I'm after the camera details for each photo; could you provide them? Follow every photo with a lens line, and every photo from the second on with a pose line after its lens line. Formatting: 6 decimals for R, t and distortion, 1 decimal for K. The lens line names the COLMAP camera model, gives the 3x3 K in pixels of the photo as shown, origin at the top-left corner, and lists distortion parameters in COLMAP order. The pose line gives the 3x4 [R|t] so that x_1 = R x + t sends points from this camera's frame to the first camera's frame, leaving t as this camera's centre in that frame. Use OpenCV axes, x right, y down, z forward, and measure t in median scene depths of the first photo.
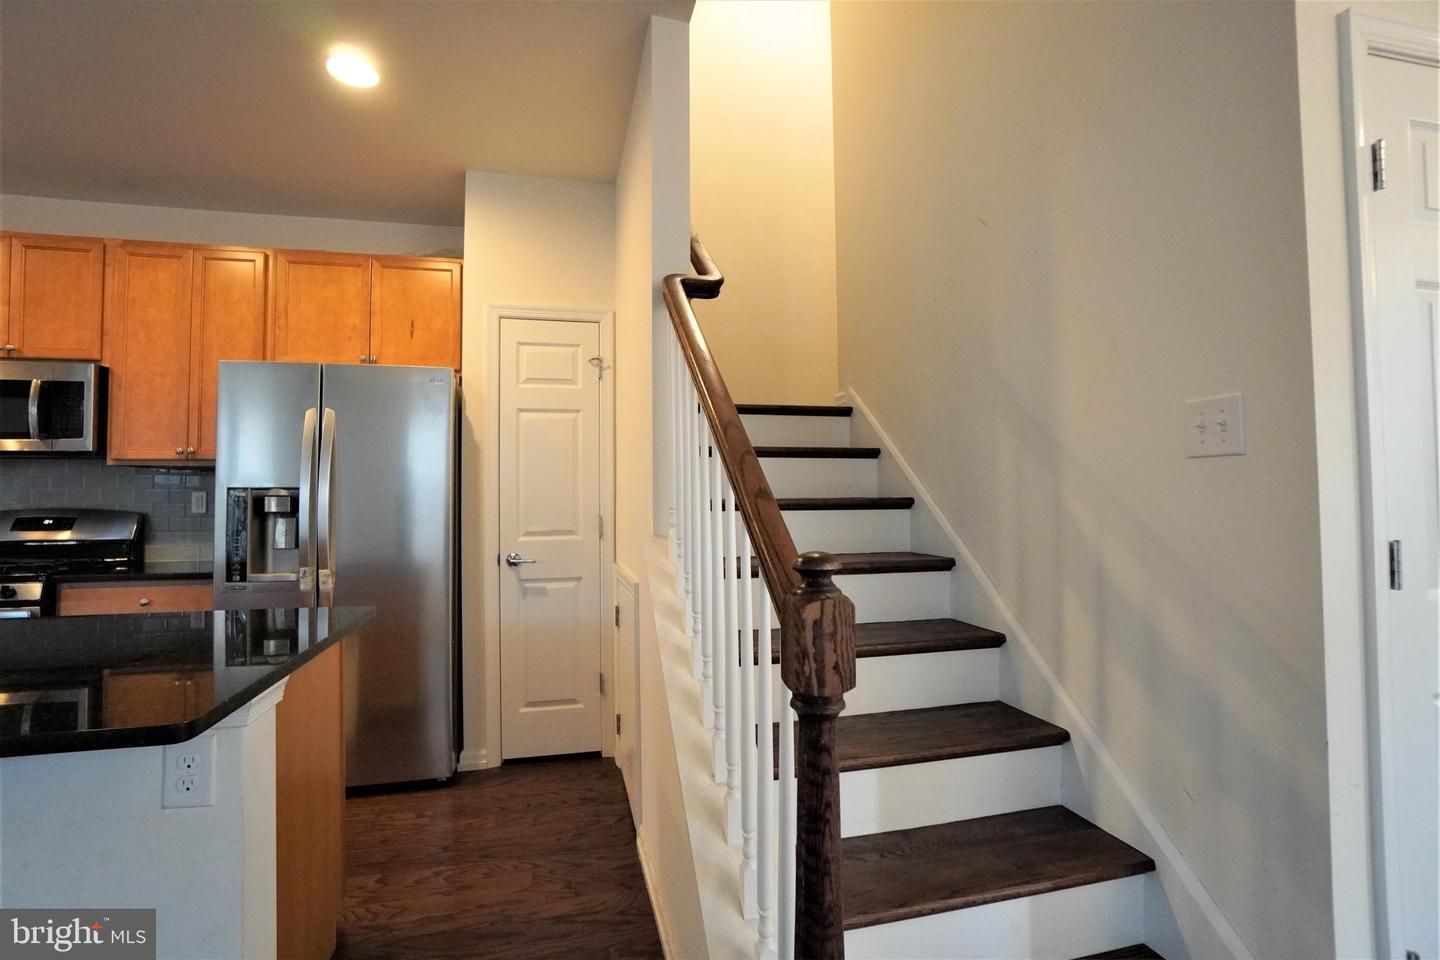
lens RADIAL K [[657.0, 0, 712.7], [0, 657.0, 474.9], [0, 0, 1]] dist [-0.063537, 0.025274]
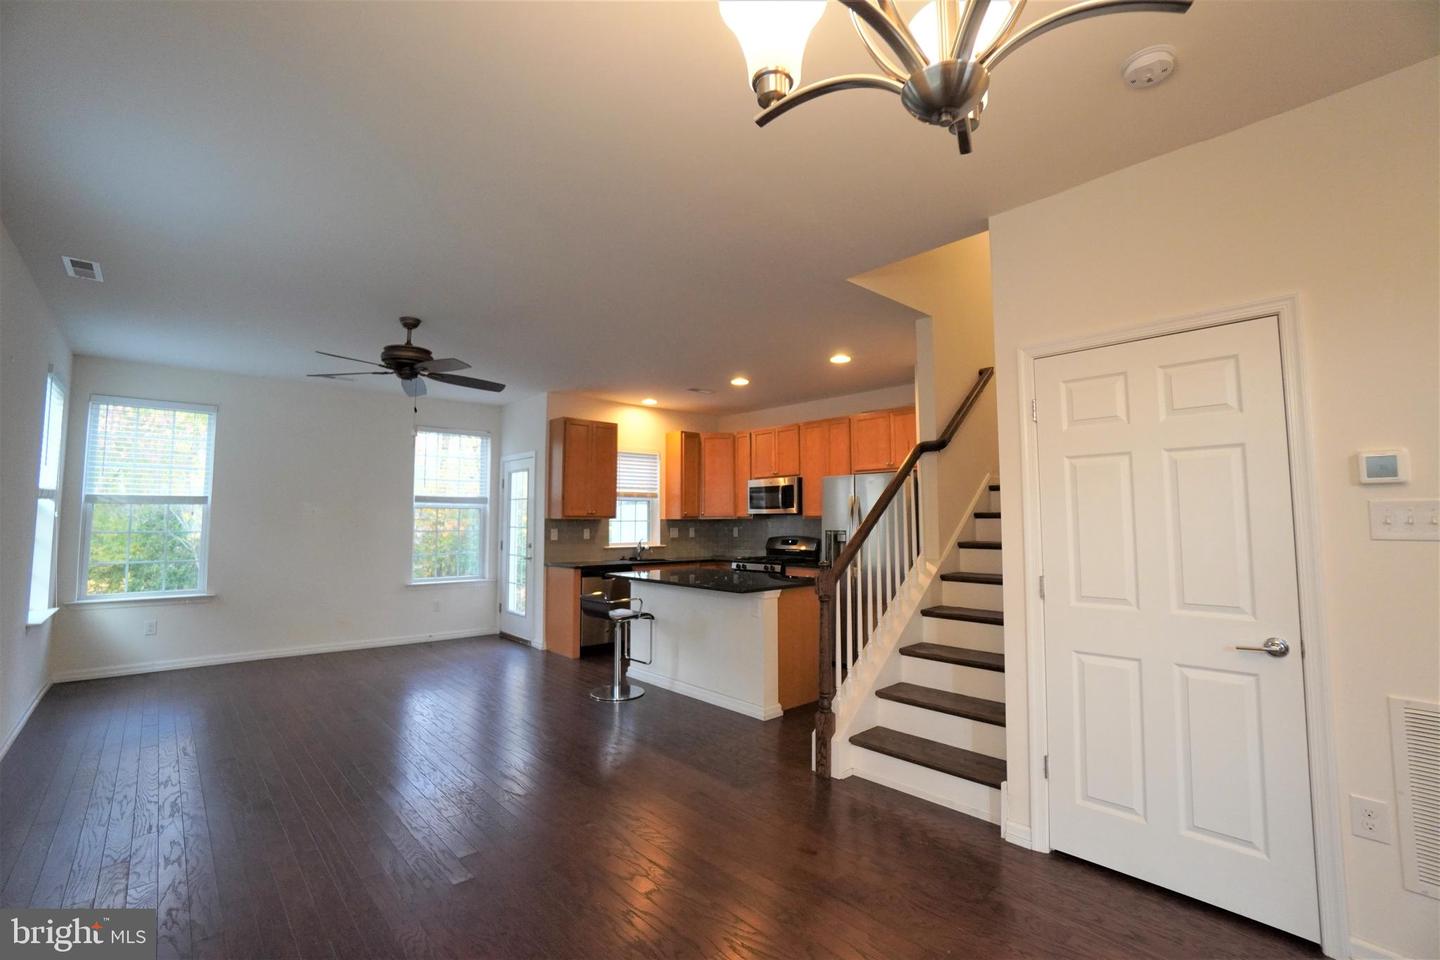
lens RADIAL K [[638.1, 0, 713.0], [0, 638.1, 474.8], [0, 0, 1]] dist [-0.064973, 0.025461]
pose [[0.478181, -0.056016, -0.876473, 1.028308], [0.024668, 0.998427, -0.050352, -0.070036], [0.877915, 0.002457, 0.478811, -0.459187]]
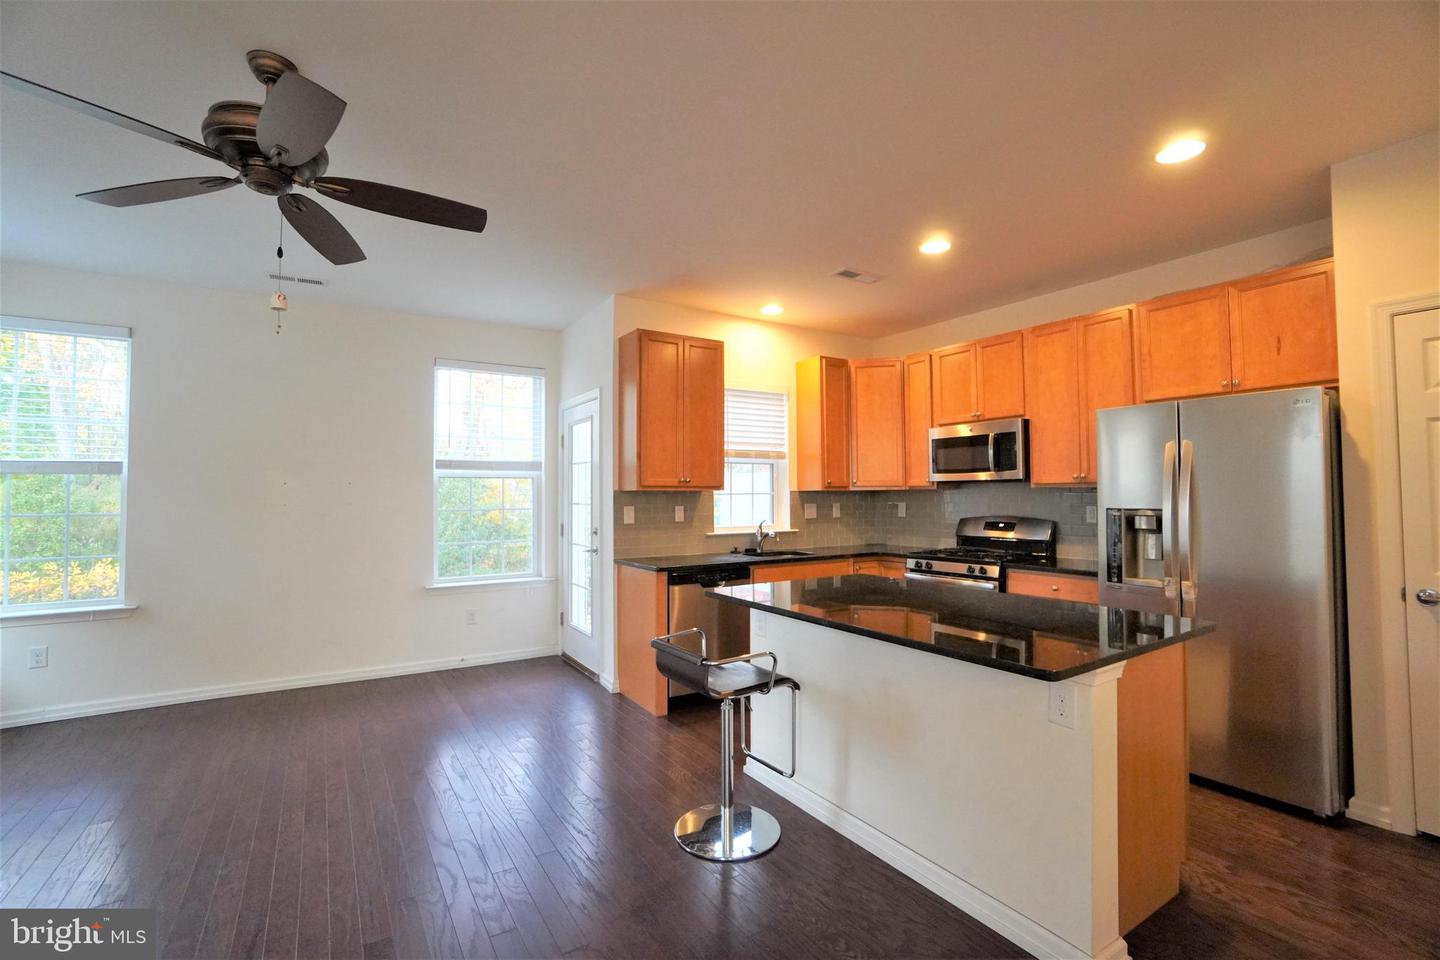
lens RADIAL K [[638.1, 0, 713.0], [0, 638.1, 474.8], [0, 0, 1]] dist [-0.064973, 0.025461]
pose [[0.319603, -0.024417, -0.947237, 0.160308], [0.032466, 0.999363, -0.014807, -0.048950], [0.946995, -0.026021, 0.320192, -0.134876]]
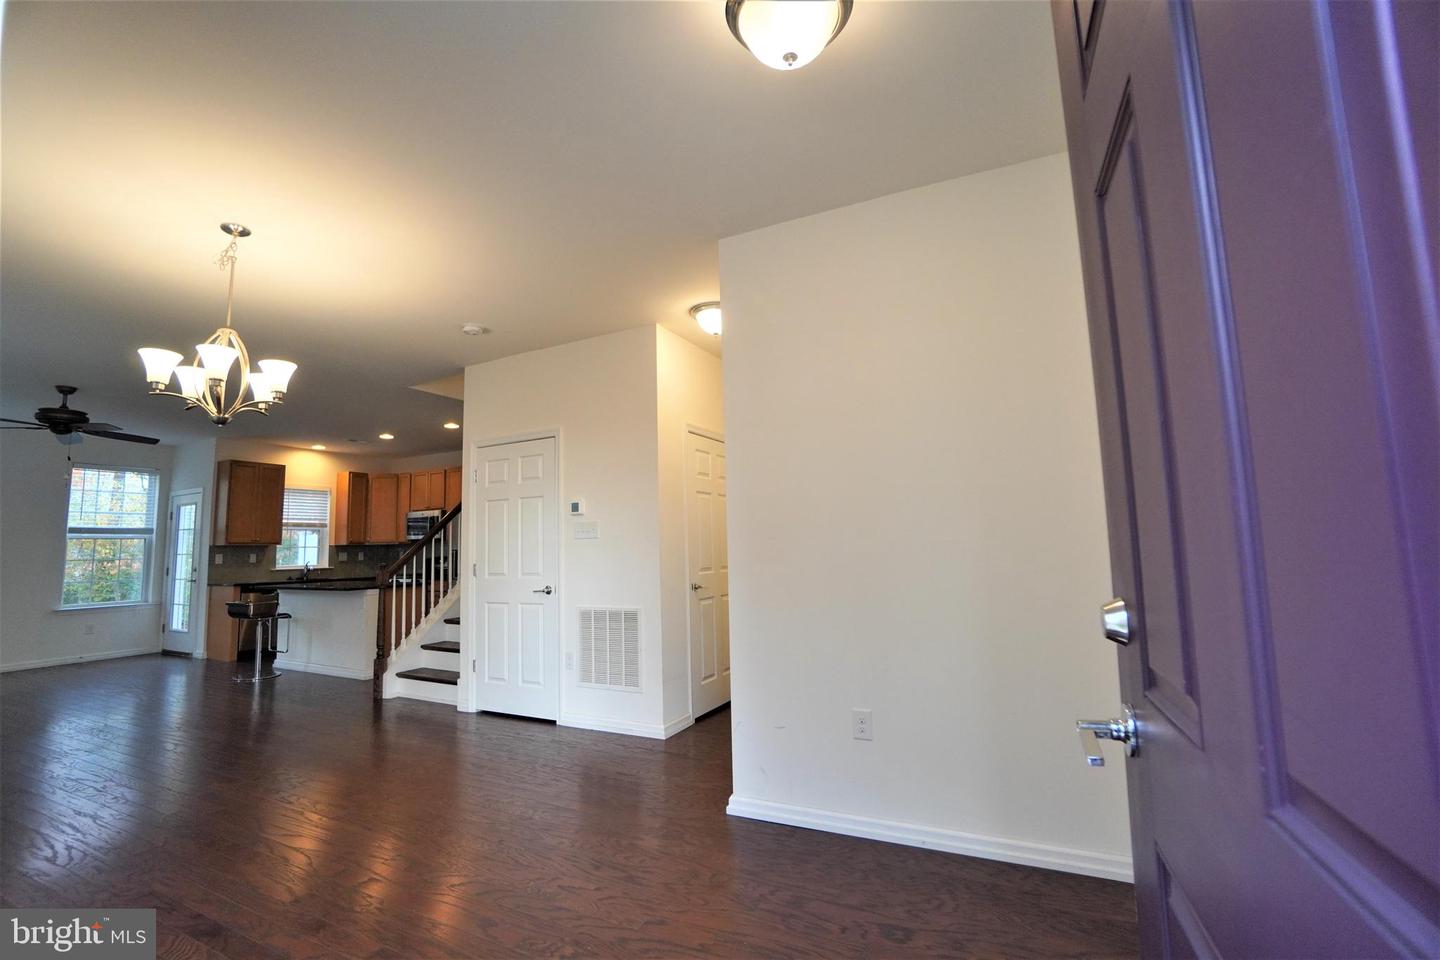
lens RADIAL K [[638.1, 0, 713.0], [0, 638.1, 474.8], [0, 0, 1]] dist [-0.064973, 0.025461]
pose [[0.756769, -0.088515, -0.647661, 2.101278], [0.042149, 0.995335, -0.086781, -0.021488], [0.652322, 0.038375, 0.756970, -0.495504]]
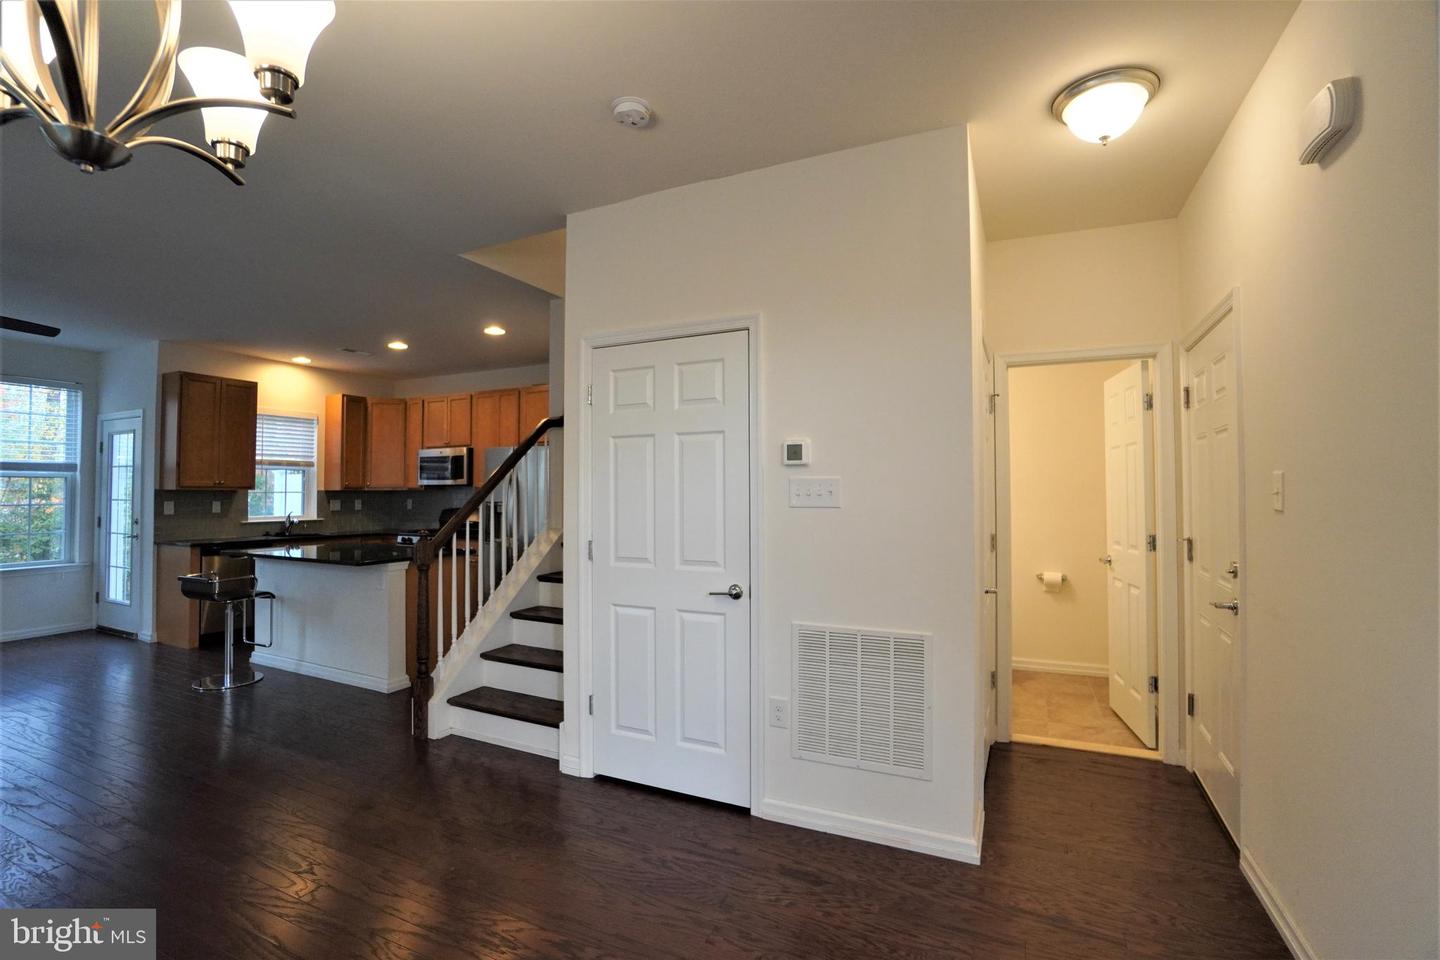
lens RADIAL K [[657.0, 0, 712.7], [0, 657.0, 474.9], [0, 0, 1]] dist [-0.063537, 0.025274]
pose [[0.773837, -0.010486, -0.633297, 1.301136], [0.015567, 0.999876, 0.002465, -0.065408], [0.633193, -0.011766, 0.773905, -0.311667]]
